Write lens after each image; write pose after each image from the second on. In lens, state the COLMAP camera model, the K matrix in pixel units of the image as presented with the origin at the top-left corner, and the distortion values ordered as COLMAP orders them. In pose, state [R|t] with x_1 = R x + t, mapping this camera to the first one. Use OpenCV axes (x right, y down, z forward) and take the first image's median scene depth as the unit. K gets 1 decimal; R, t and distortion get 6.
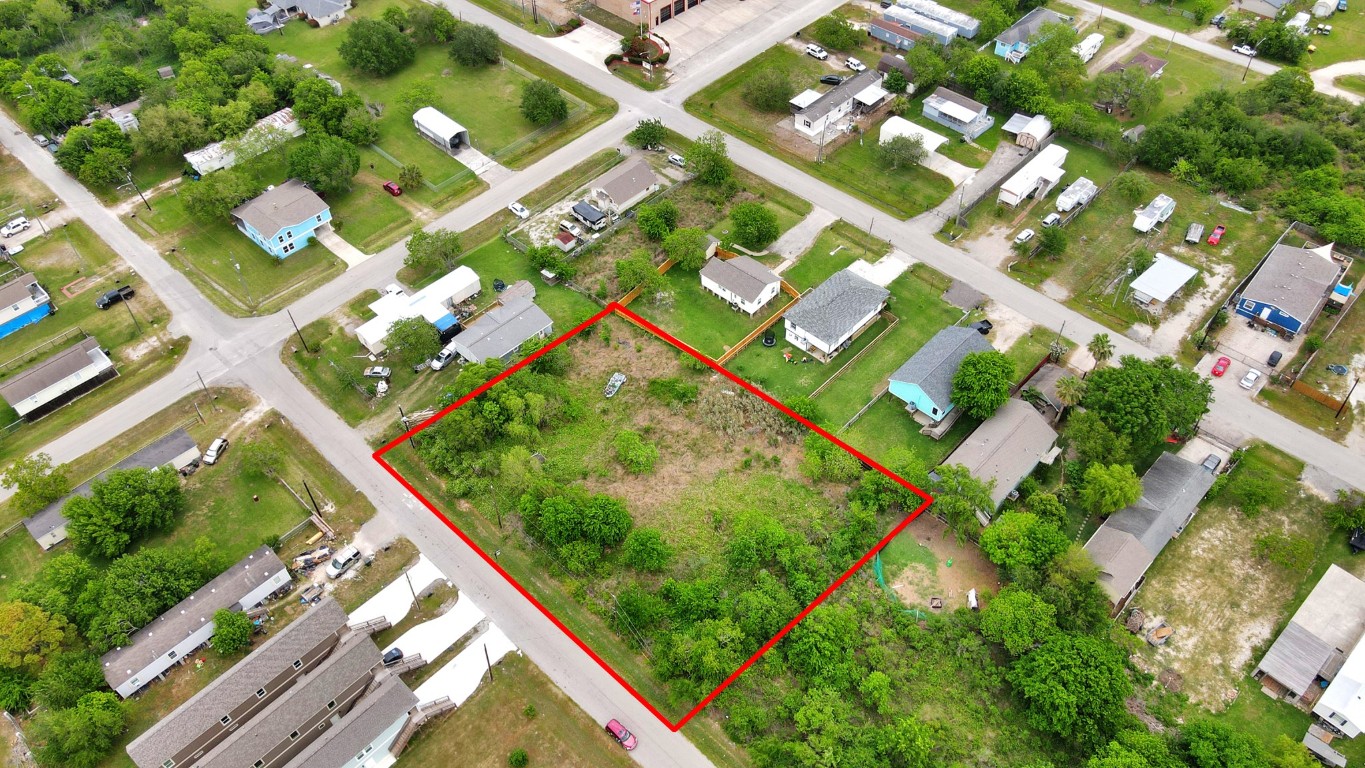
lens RADIAL K [[997.2, 0, 674.5], [0, 997.2, 381.7], [0, 0, 1]] dist [0.004356, 0.030397]
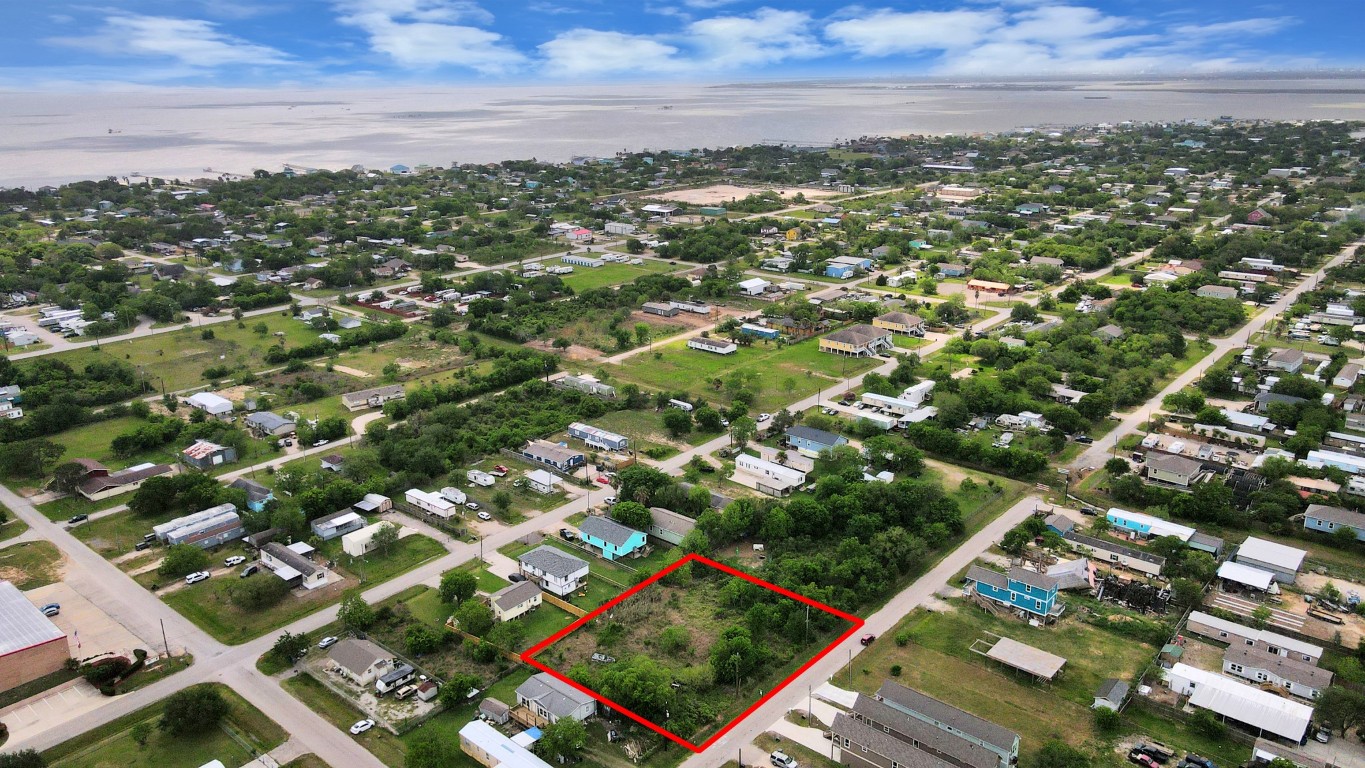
lens RADIAL K [[1015.2, 0, 672.7], [0, 1015.2, 349.3], [0, 0, 1]] dist [-0.000564, 0.041507]
pose [[-0.051094, -0.241469, 0.969063, -1.231712], [0.744933, 0.637073, 0.198021, -0.442135], [-0.665179, 0.732005, 0.147327, 0.426540]]
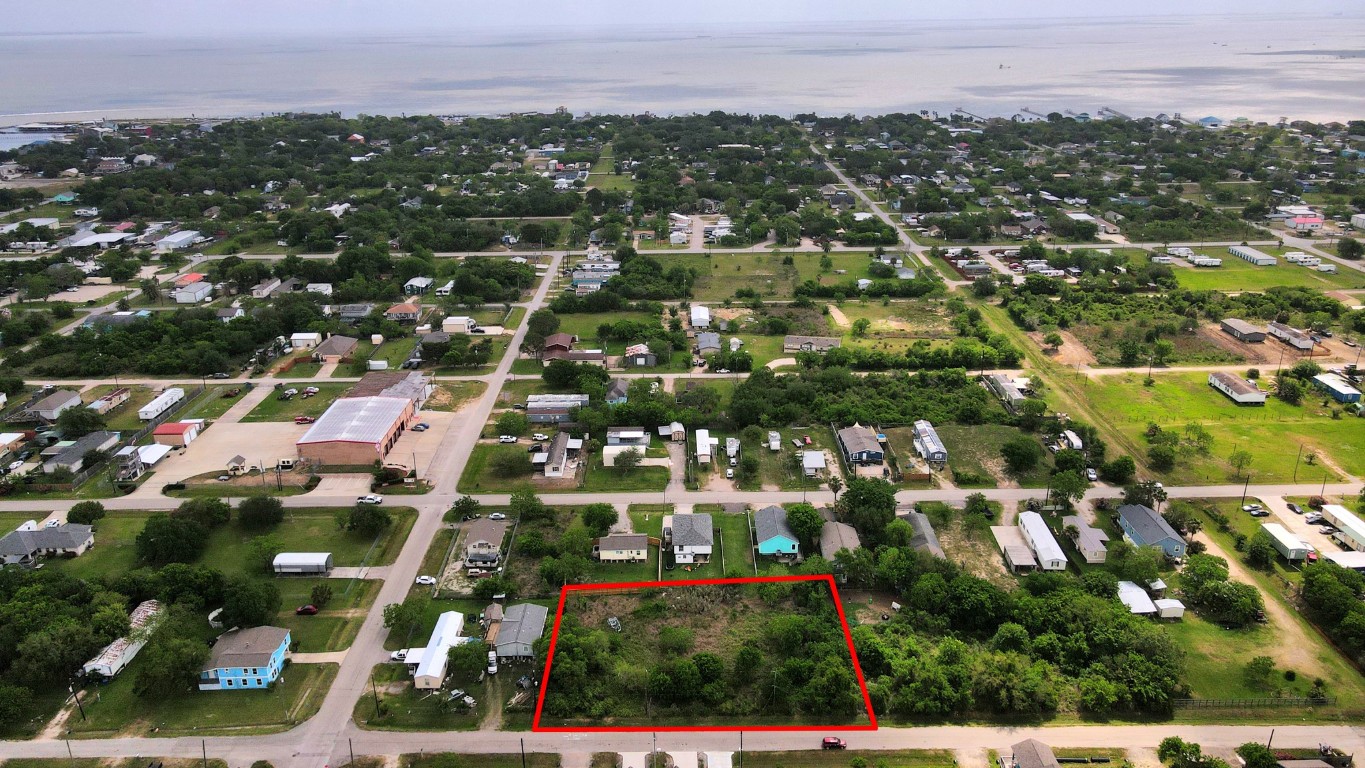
lens RADIAL K [[1003.3, 0, 671.6], [0, 1003.3, 383.4], [0, 0, 1]] dist [0.002980, 0.002694]
pose [[0.723863, -0.225335, 0.652110, -0.801453], [0.507165, 0.814583, -0.281492, 0.155824], [-0.467768, 0.534489, 0.703928, -0.175932]]
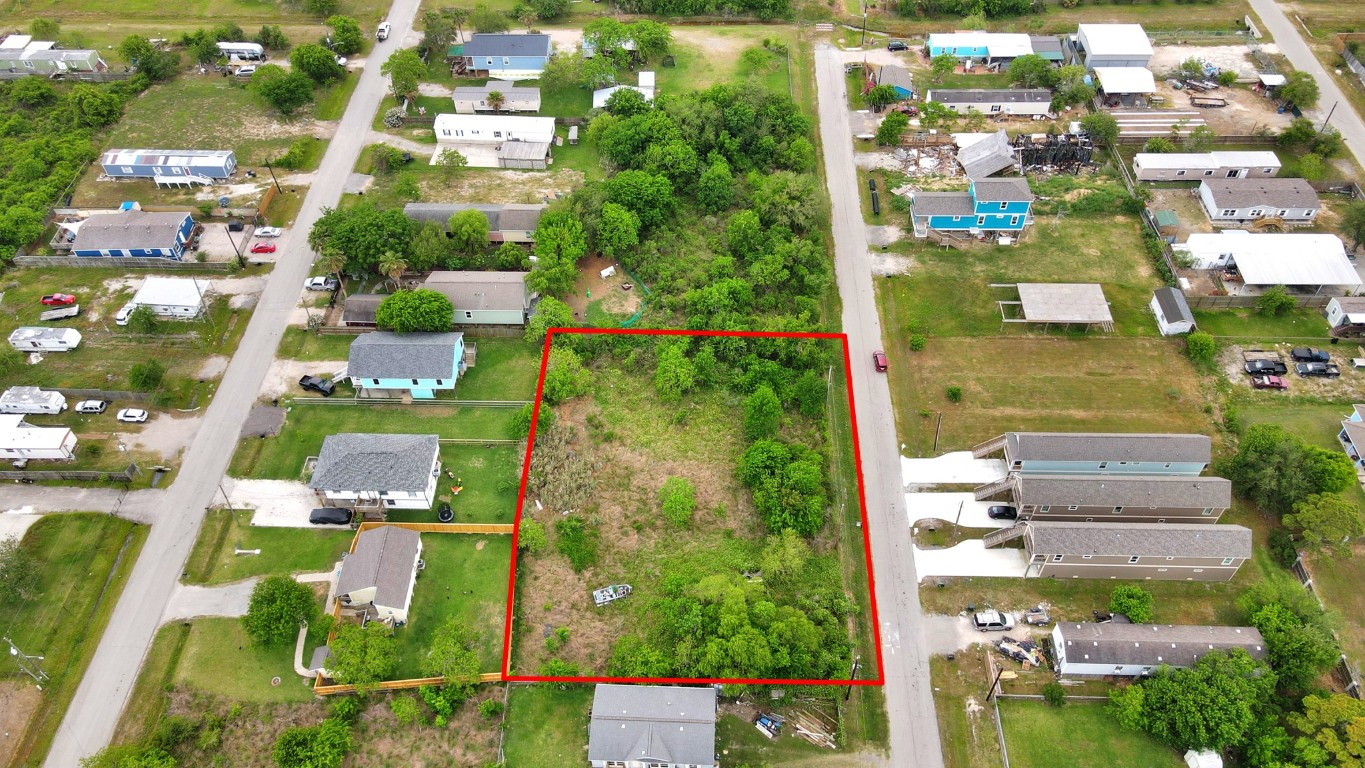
lens RADIAL K [[997.2, 0, 674.5], [0, 997.2, 381.7], [0, 0, 1]] dist [0.004356, 0.030397]
pose [[-0.668179, -0.524992, 0.527181, -0.421097], [0.572905, 0.089011, 0.814774, -0.629631], [-0.474675, 0.846440, 0.241296, 0.611811]]
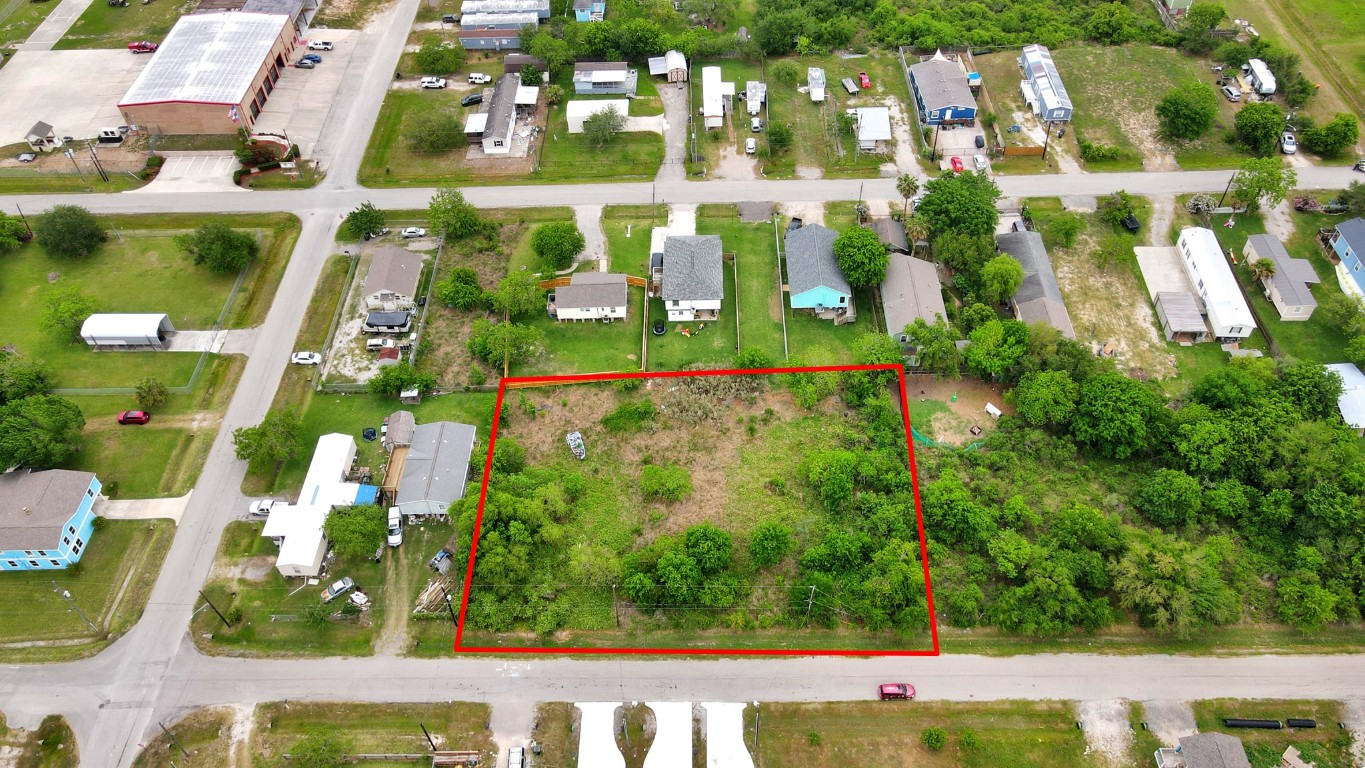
lens RADIAL K [[997.2, 0, 674.5], [0, 997.2, 381.7], [0, 0, 1]] dist [0.004356, 0.030397]
pose [[0.729060, -0.506955, 0.459856, -0.381448], [0.516439, 0.848364, 0.116487, -0.105638], [-0.449179, 0.152561, 0.880320, 0.122410]]
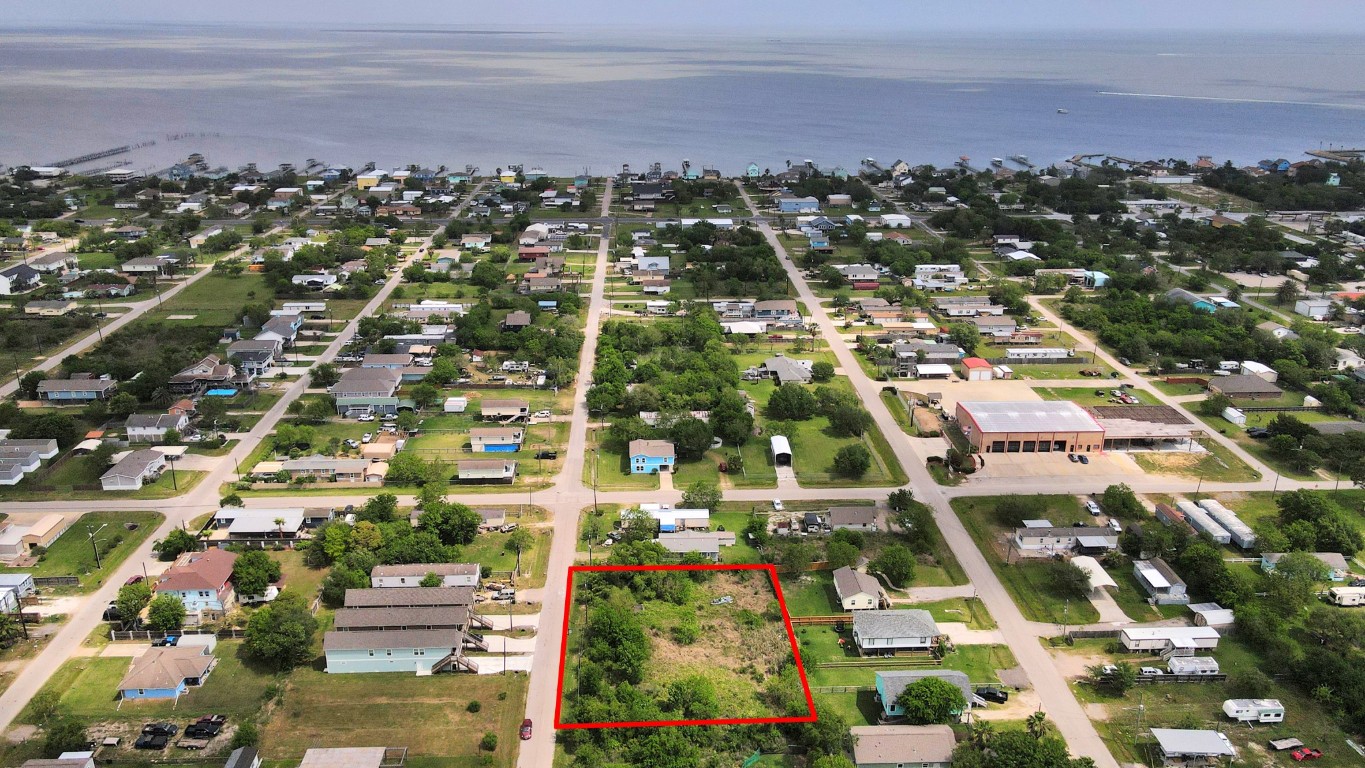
lens RADIAL K [[1010.8, 0, 673.3], [0, 1010.8, 371.2], [0, 0, 1]] dist [0.000749, 0.038245]
pose [[0.720494, 0.253364, -0.645519, 0.699845], [-0.523383, 0.809349, -0.266506, 0.151299], [0.454927, 0.529869, 0.715737, -0.205301]]
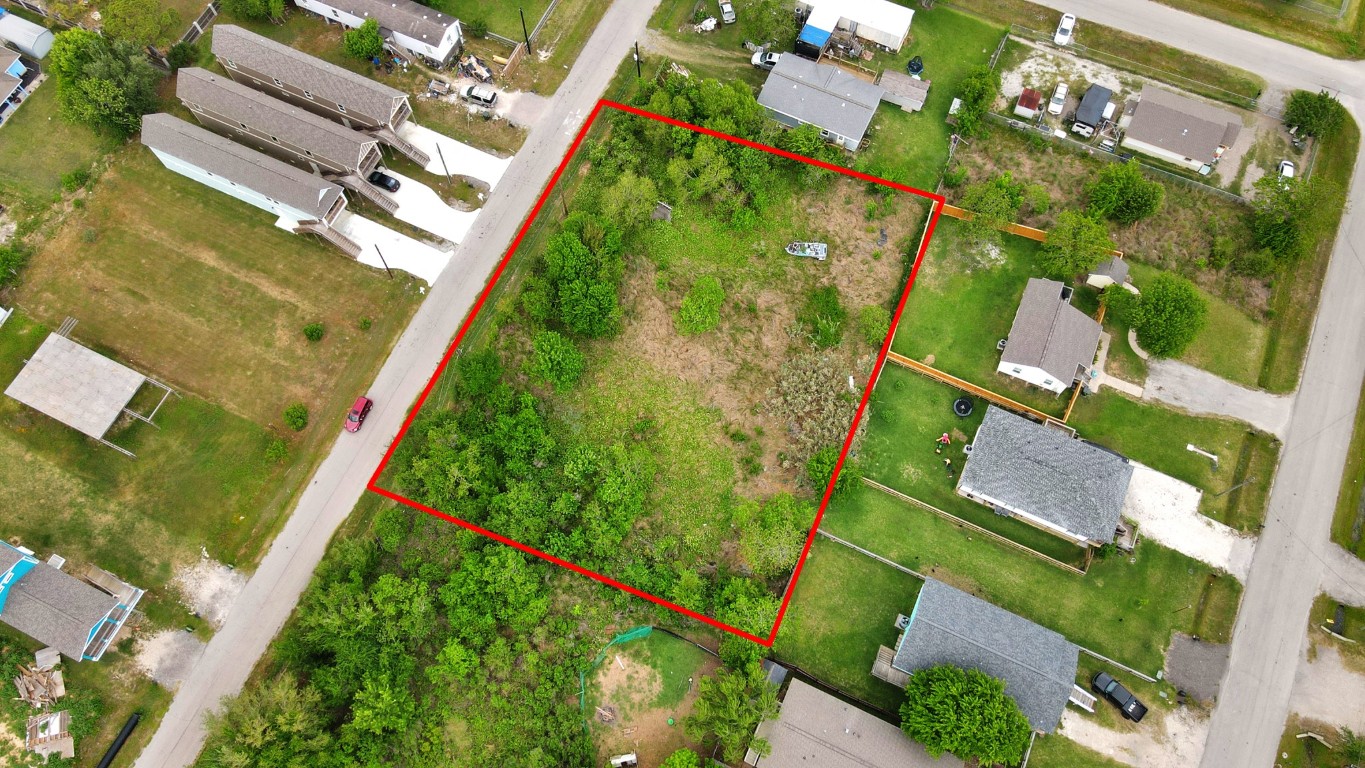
lens RADIAL K [[1003.3, 0, 674.9], [0, 1003.3, 374.9], [0, 0, 1]] dist [0.020029, 0.002680]
pose [[0.321787, 0.881356, -0.345927, 0.254732], [-0.690744, 0.468410, 0.550877, -0.301128], [0.647554, 0.061682, 0.759519, 0.334782]]
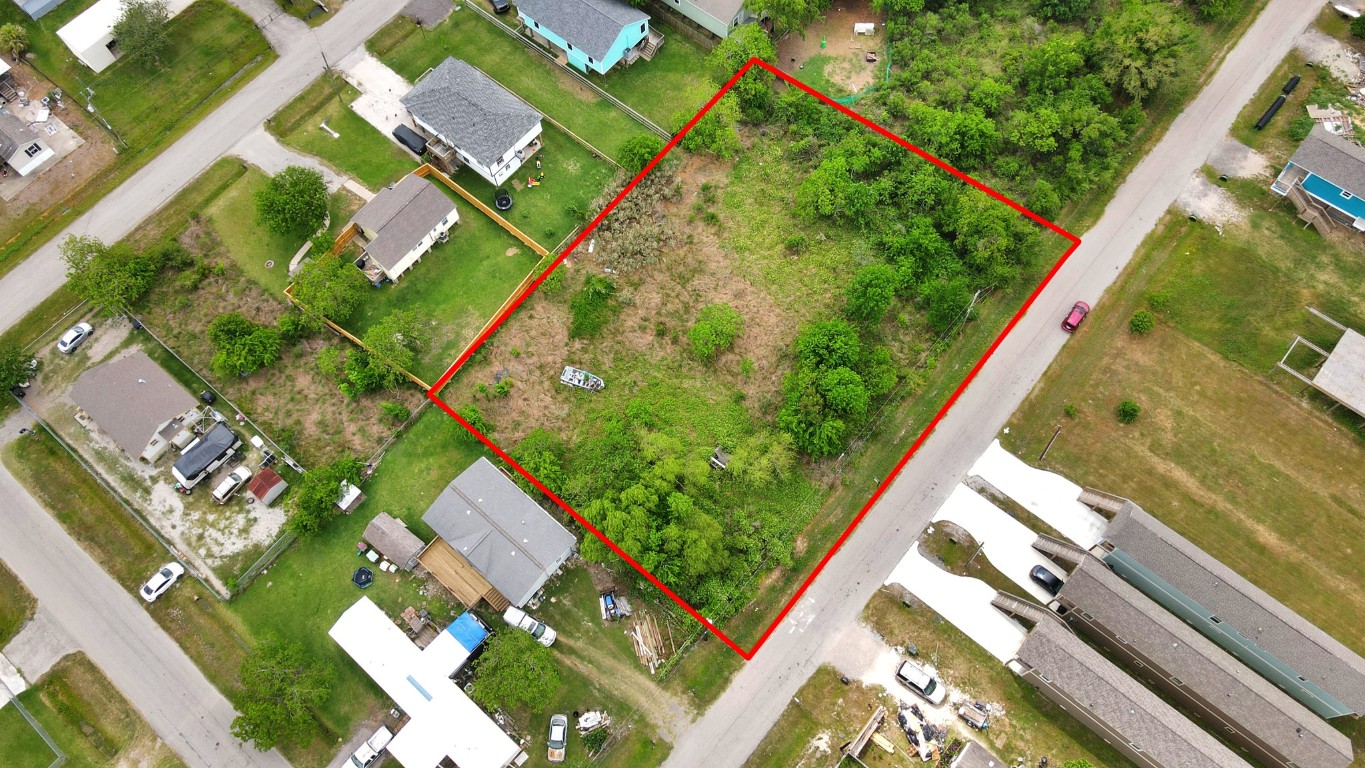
lens RADIAL K [[994.3, 0, 675.7], [0, 994.3, 378.3], [0, 0, 1]] dist [0.018586, 0.005569]
pose [[-0.064373, -0.895843, 0.439684, -0.367892], [0.761263, 0.240799, 0.602075, -0.366517], [-0.645240, 0.373472, 0.666471, 0.462850]]
